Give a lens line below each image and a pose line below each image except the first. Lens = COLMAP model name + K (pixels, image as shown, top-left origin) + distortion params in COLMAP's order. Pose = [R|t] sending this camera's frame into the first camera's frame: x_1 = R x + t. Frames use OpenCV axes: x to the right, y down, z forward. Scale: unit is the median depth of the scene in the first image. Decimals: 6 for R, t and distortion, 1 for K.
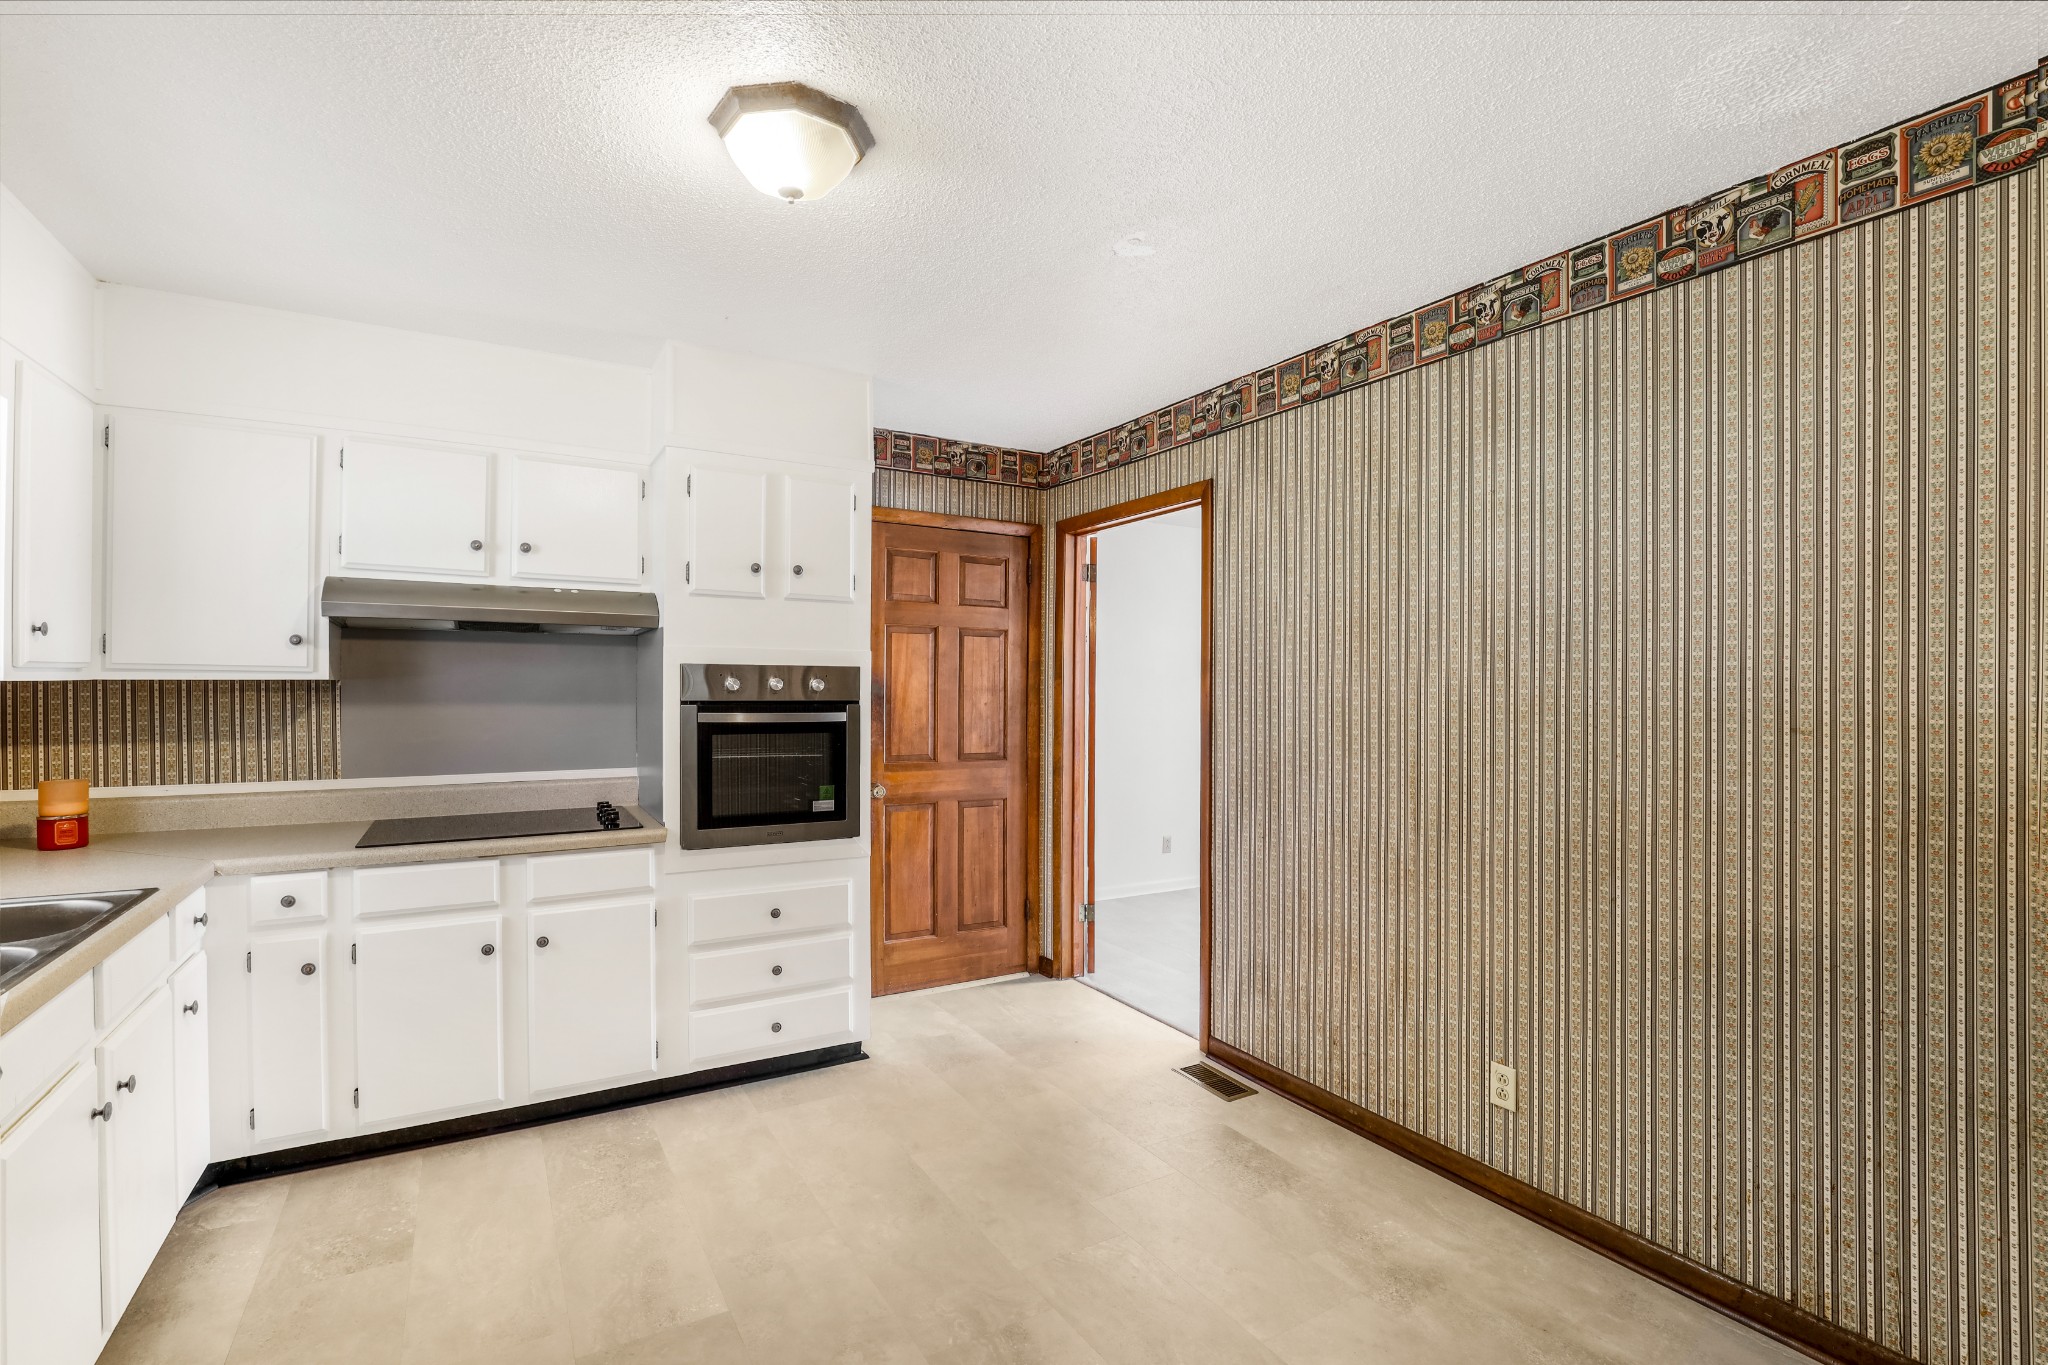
lens RADIAL K [[934.0, 0, 1027.8], [0, 934.0, 688.3], [0, 0, 1]] dist [-0.027067, 0.000178]
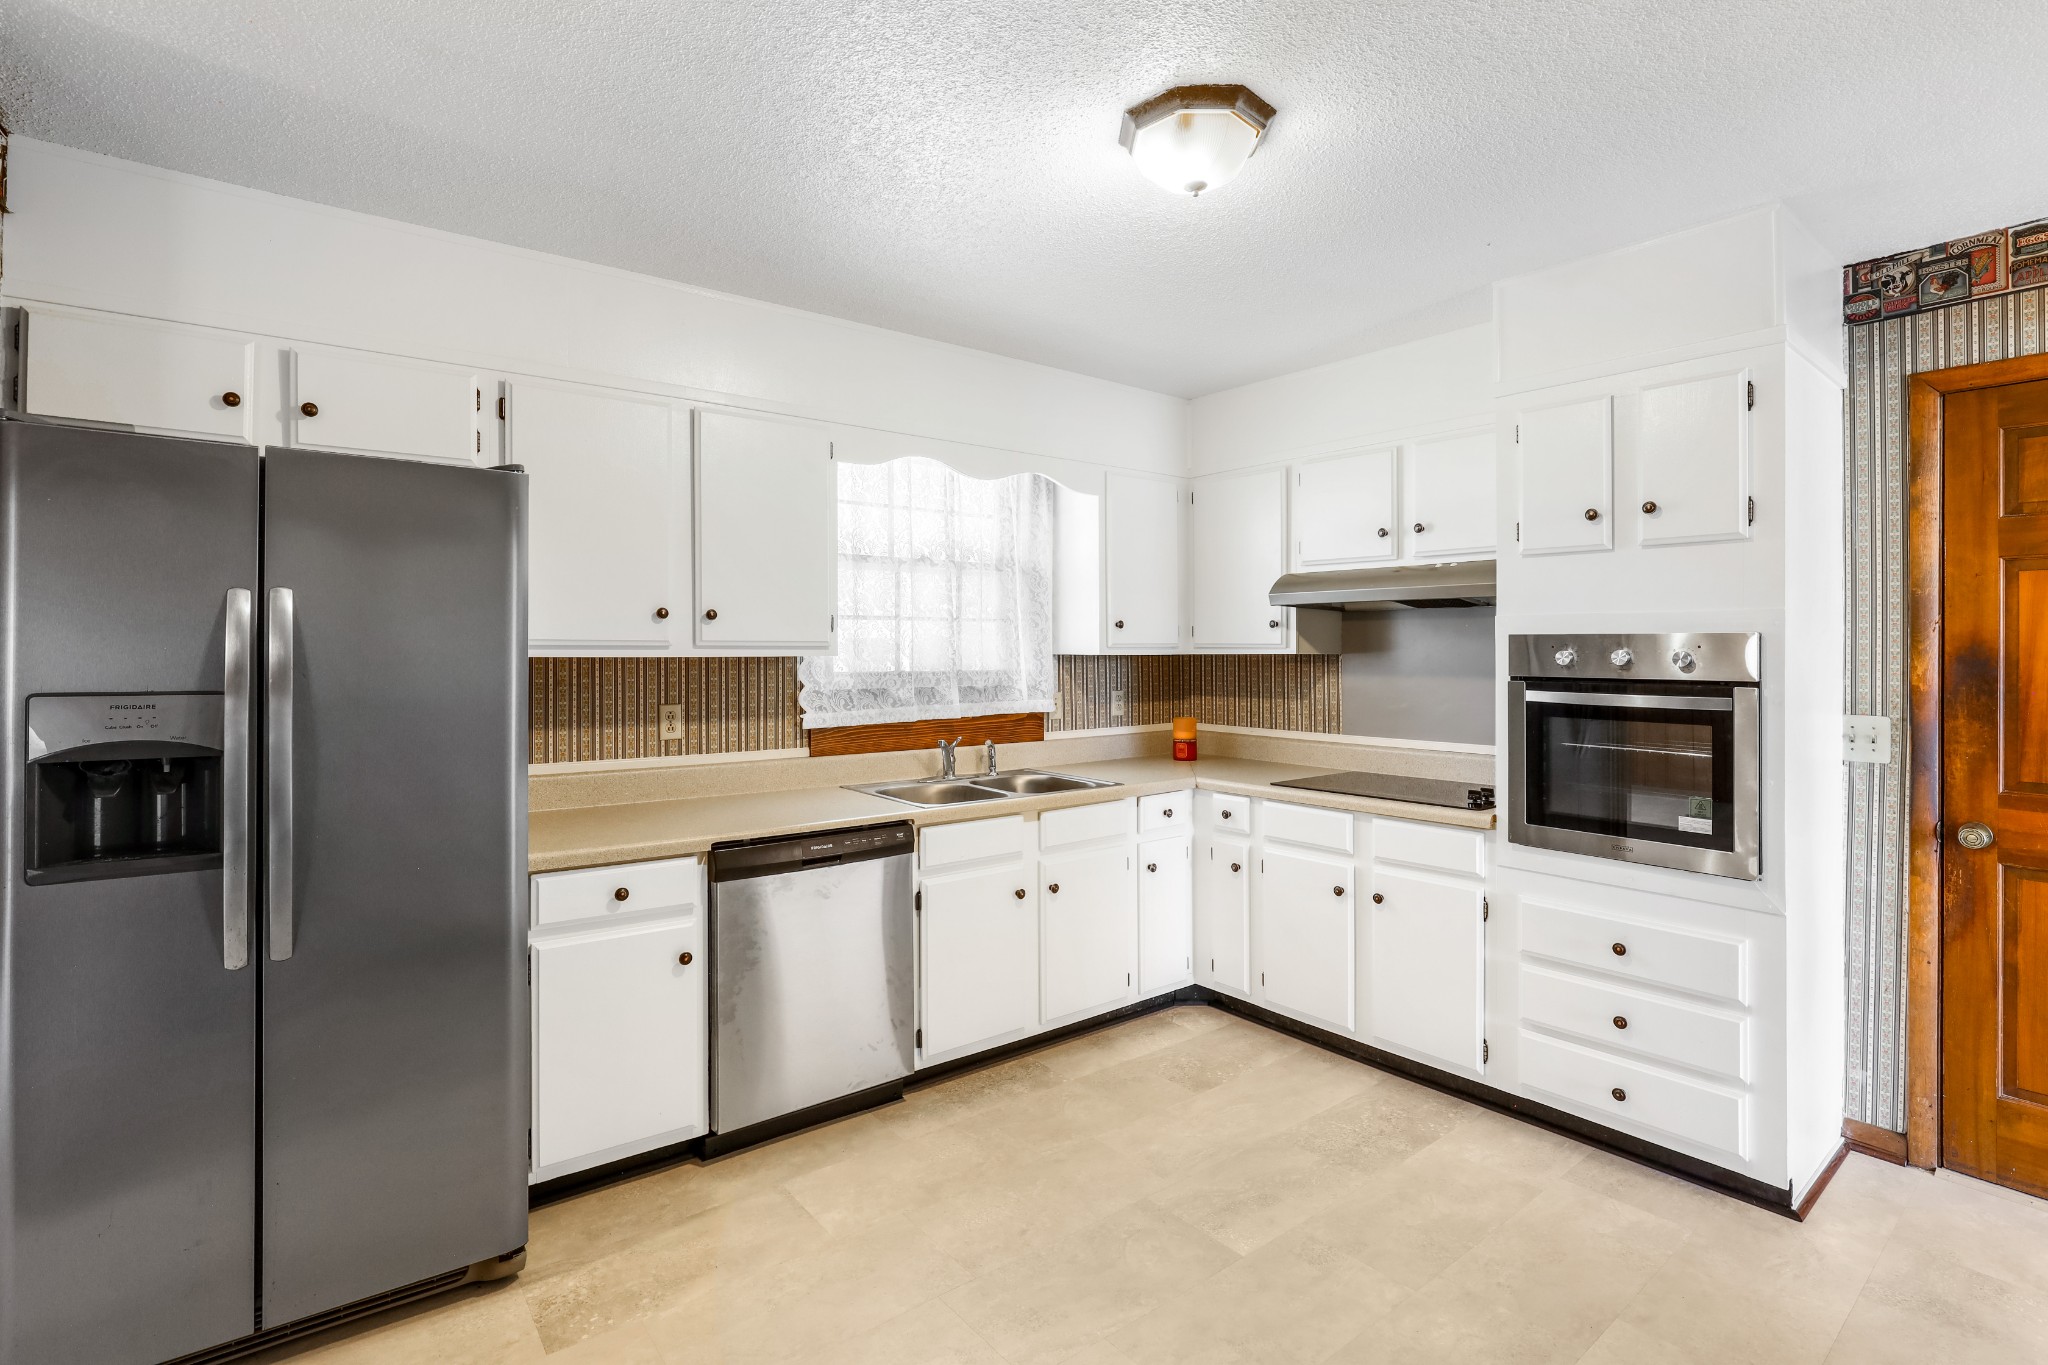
lens RADIAL K [[974.5, 0, 1020.7], [0, 974.5, 655.4], [0, 0, 1]] dist [-0.030498, 0.001537]
pose [[0.127191, -0.001966, -0.991876, 0.516061], [-0.007945, 0.999964, -0.003001, -0.000186], [0.991846, 0.008263, 0.127170, 0.431153]]
